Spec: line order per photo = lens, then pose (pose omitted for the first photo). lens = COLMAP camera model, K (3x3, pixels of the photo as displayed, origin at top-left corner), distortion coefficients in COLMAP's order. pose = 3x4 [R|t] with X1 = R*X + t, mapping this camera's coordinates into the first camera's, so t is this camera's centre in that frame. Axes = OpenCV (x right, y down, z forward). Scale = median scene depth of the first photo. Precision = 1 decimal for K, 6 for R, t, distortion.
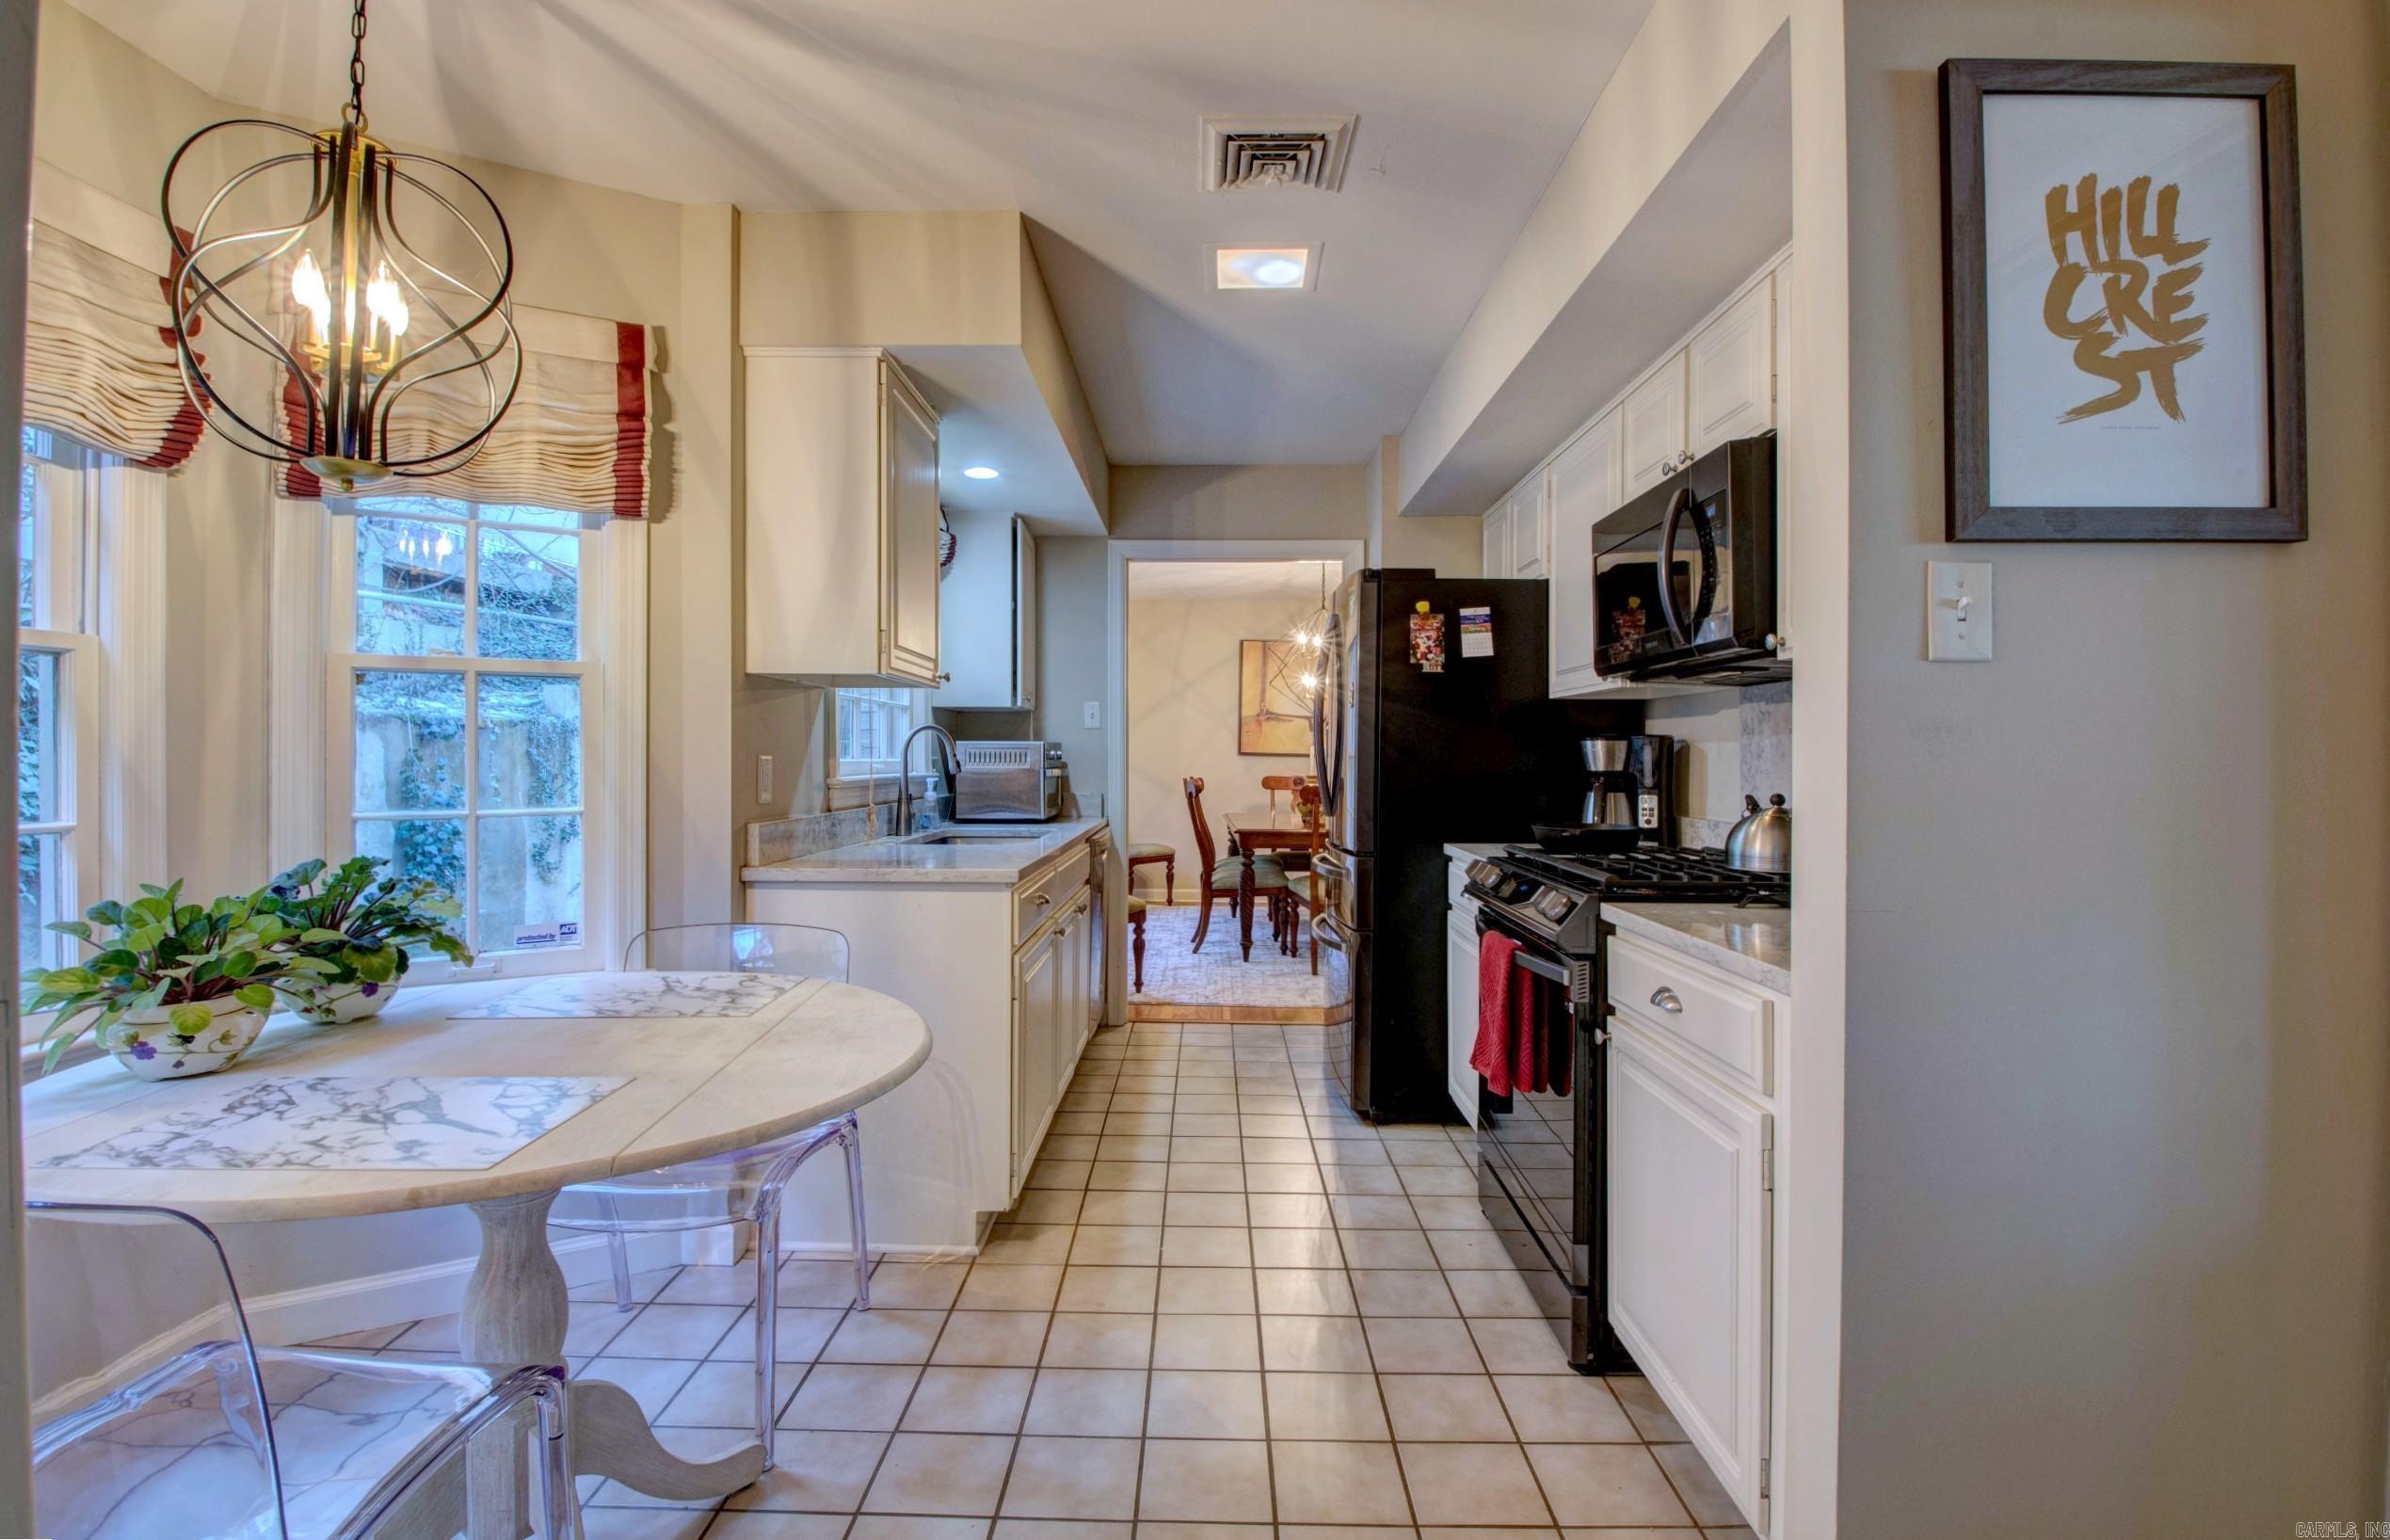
lens RADIAL K [[1114.7, 0, 1184.4], [0, 1114.7, 760.7], [0, 0, 1]] dist [0.013369, -0.026241]
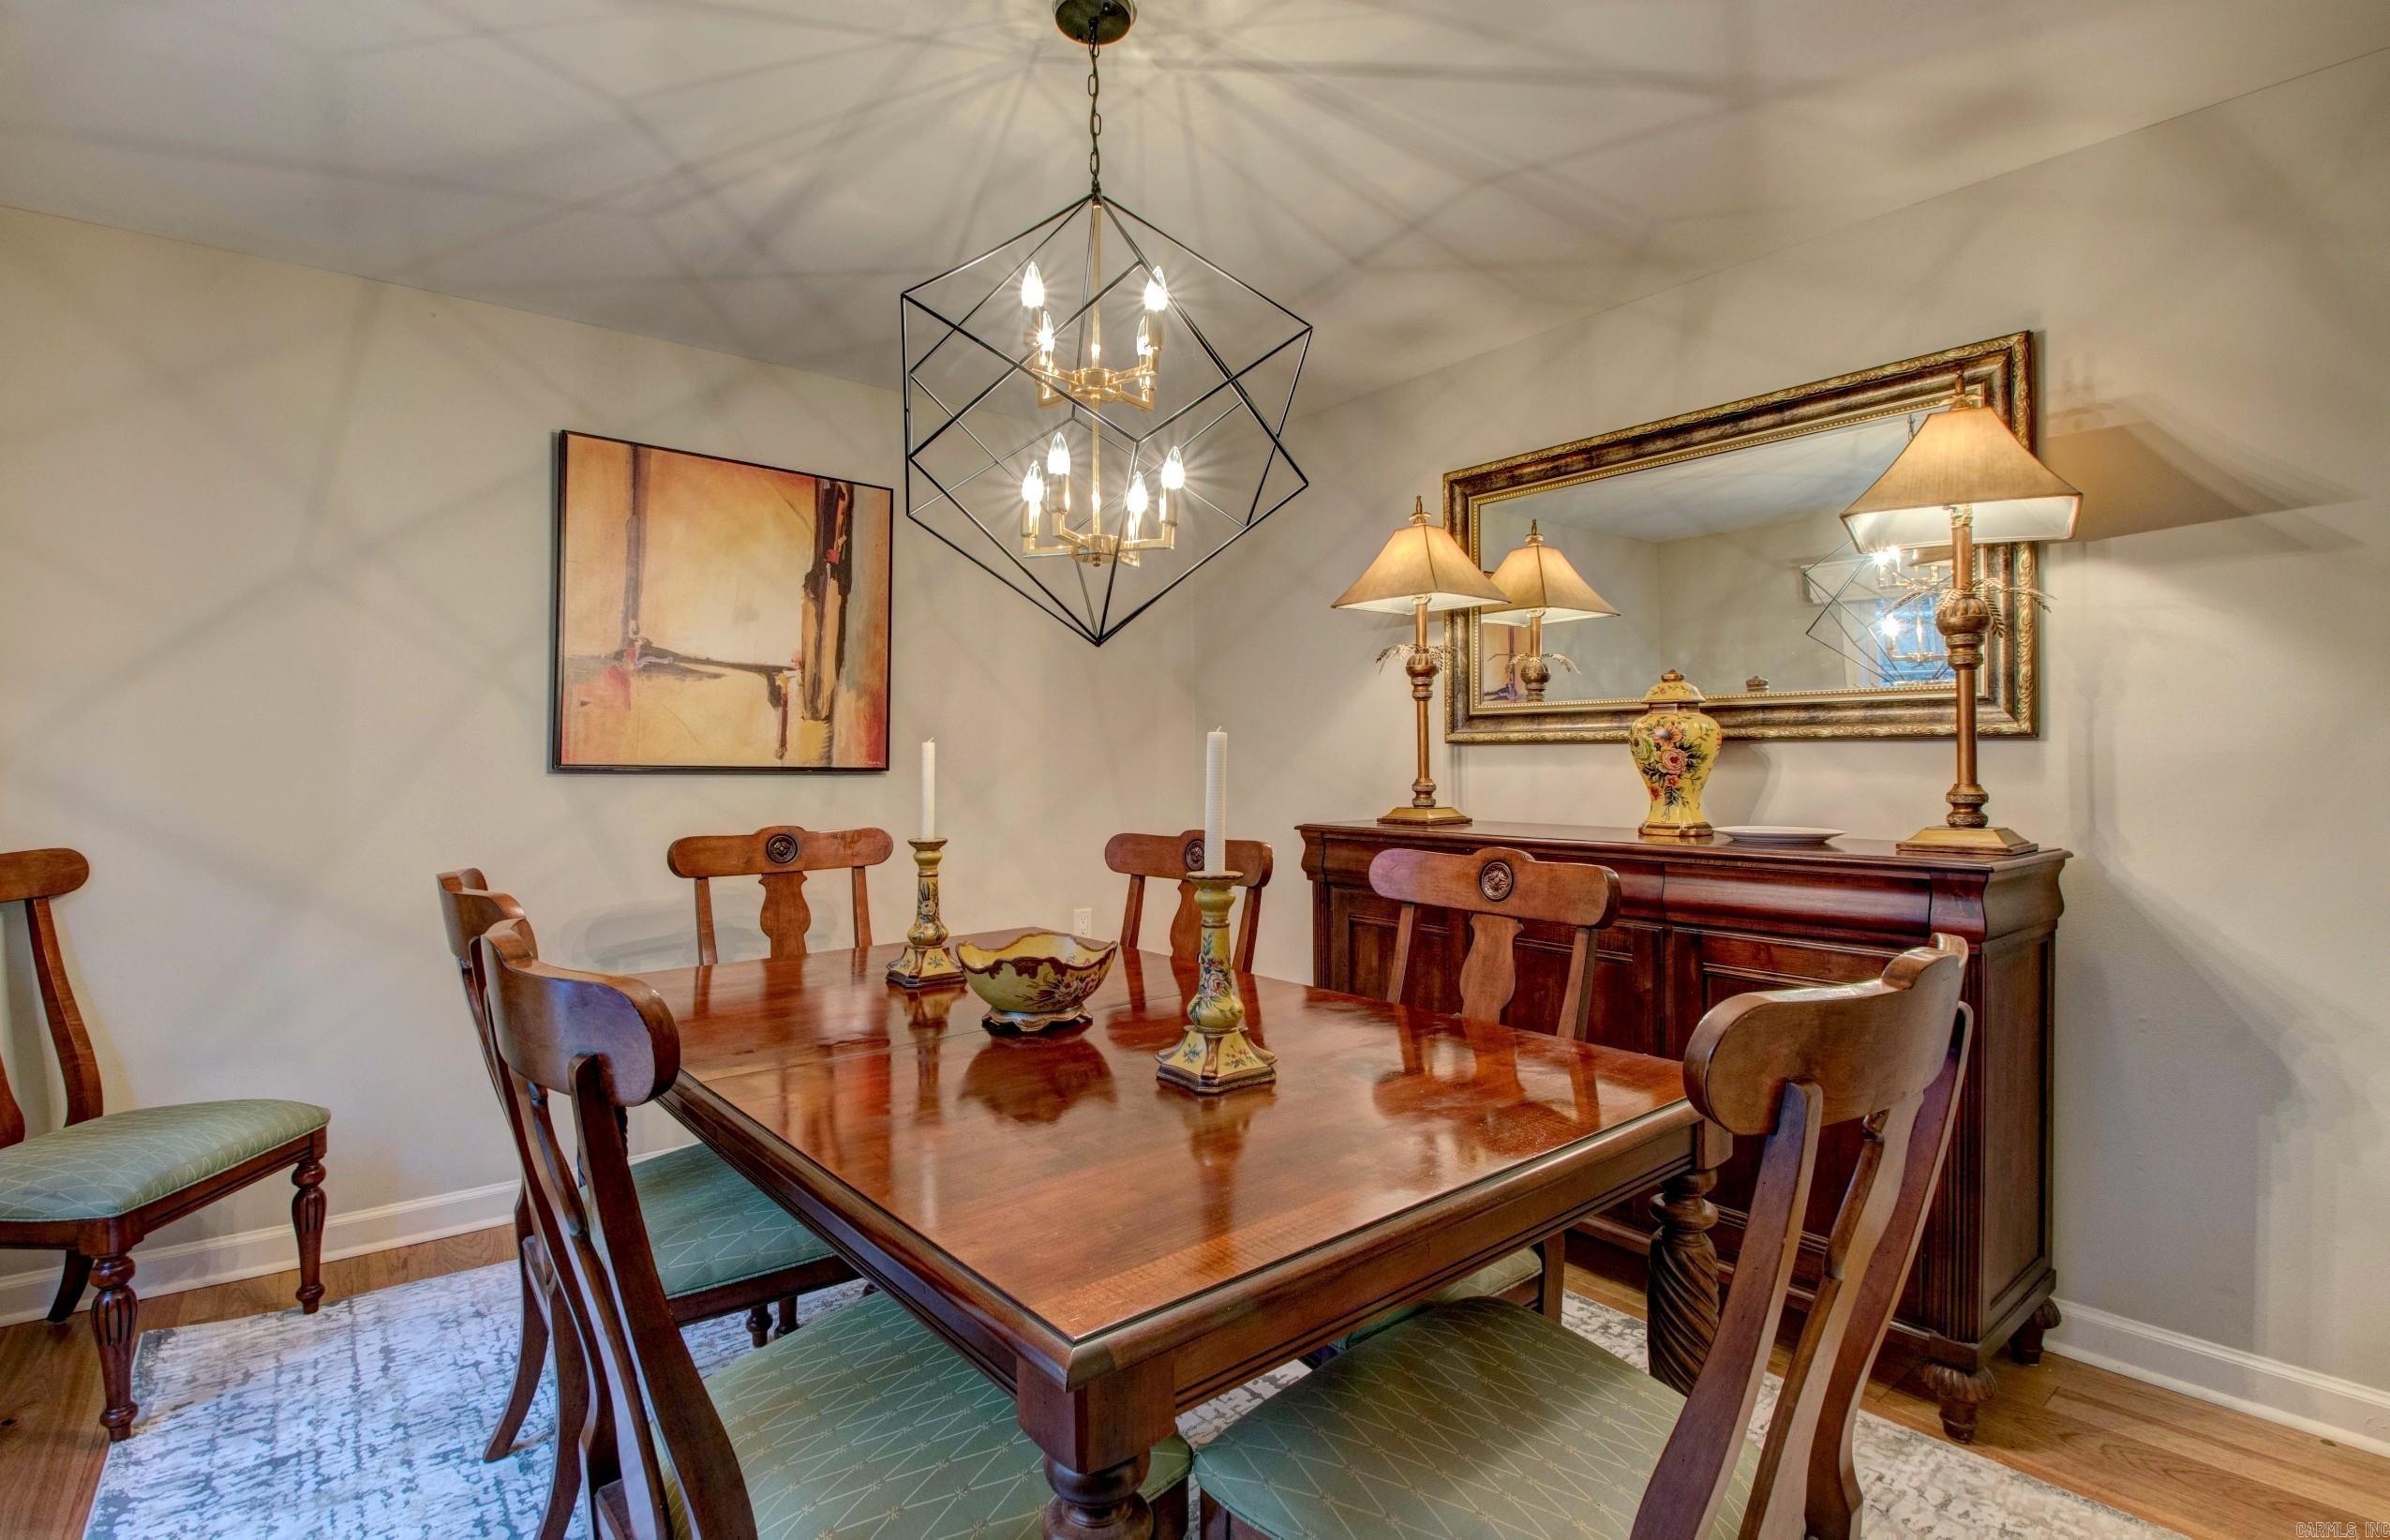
lens RADIAL K [[1072.8, 0, 1179.8], [0, 1072.8, 772.6], [0, 0, 1]] dist [0.000854, -0.017232]
pose [[0.761494, -0.012919, 0.648043, -0.043697], [0.011620, 0.999913, 0.006279, -0.012314], [-0.648067, 0.002749, 0.761578, 1.639747]]
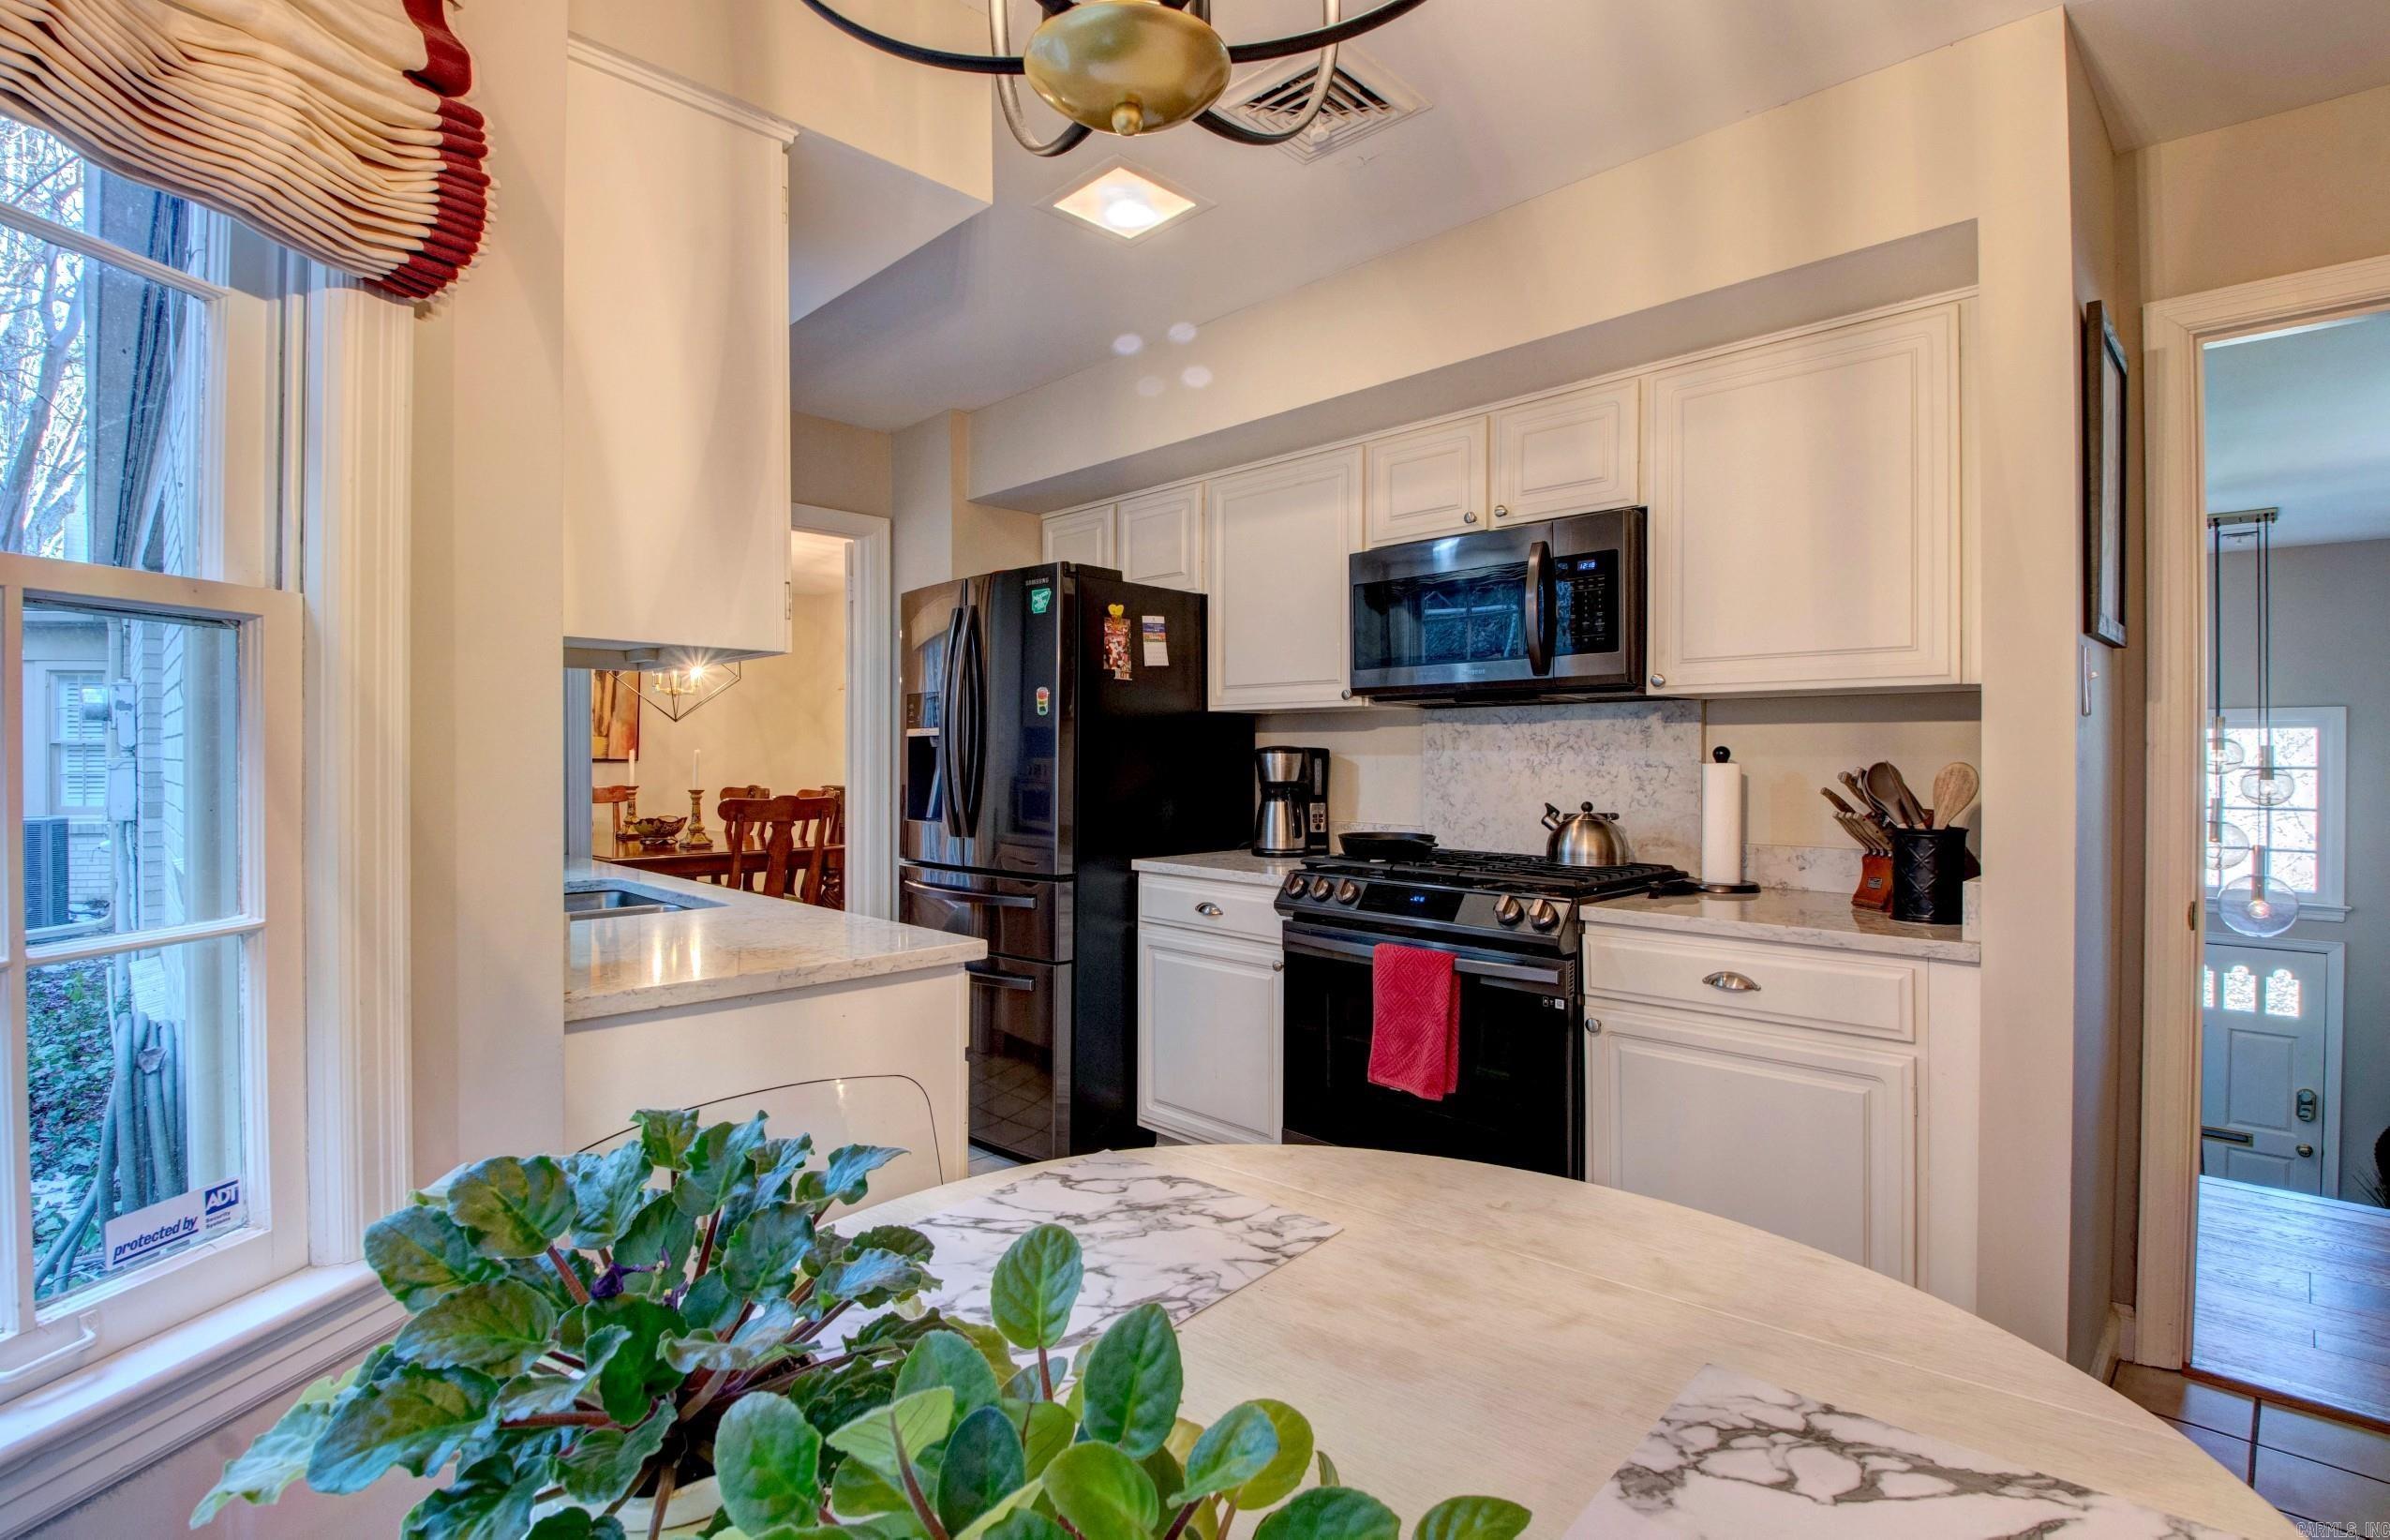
lens RADIAL K [[1118.9, 0, 1176.2], [0, 1118.9, 759.0], [0, 0, 1]] dist [0.004226, -0.019933]
pose [[0.700309, -0.005168, 0.713821, -0.424253], [0.004550, 0.999986, 0.002776, -0.014671], [-0.713825, 0.001304, 0.700323, 0.301900]]
